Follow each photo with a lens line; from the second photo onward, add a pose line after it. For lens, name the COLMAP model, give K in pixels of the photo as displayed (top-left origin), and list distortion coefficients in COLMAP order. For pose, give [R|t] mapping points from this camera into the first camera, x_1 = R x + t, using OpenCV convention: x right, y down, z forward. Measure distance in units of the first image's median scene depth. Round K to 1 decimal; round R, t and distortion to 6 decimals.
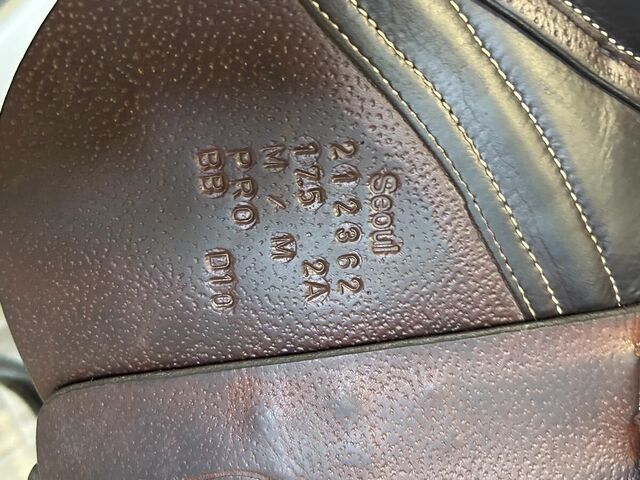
lens RADIAL K [[663.9, 0, 317.5], [0, 663.9, 239.4], [0, 0, 1]] dist [0.101244, -0.073318]
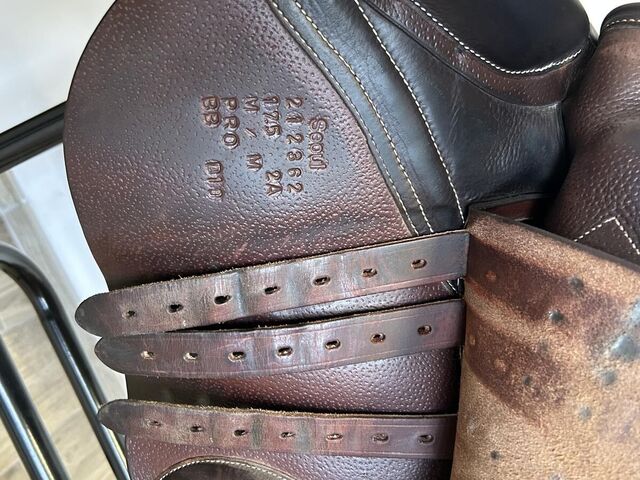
lens RADIAL K [[663.9, 0, 319.3], [0, 663.9, 236.6], [0, 0, 1]] dist [0.101244, -0.073318]
pose [[0.997636, 0.043241, 0.053407, 0.027493], [-0.049686, 0.990792, 0.125946, -0.018913], [-0.047469, -0.128302, 0.990598, -0.629219]]
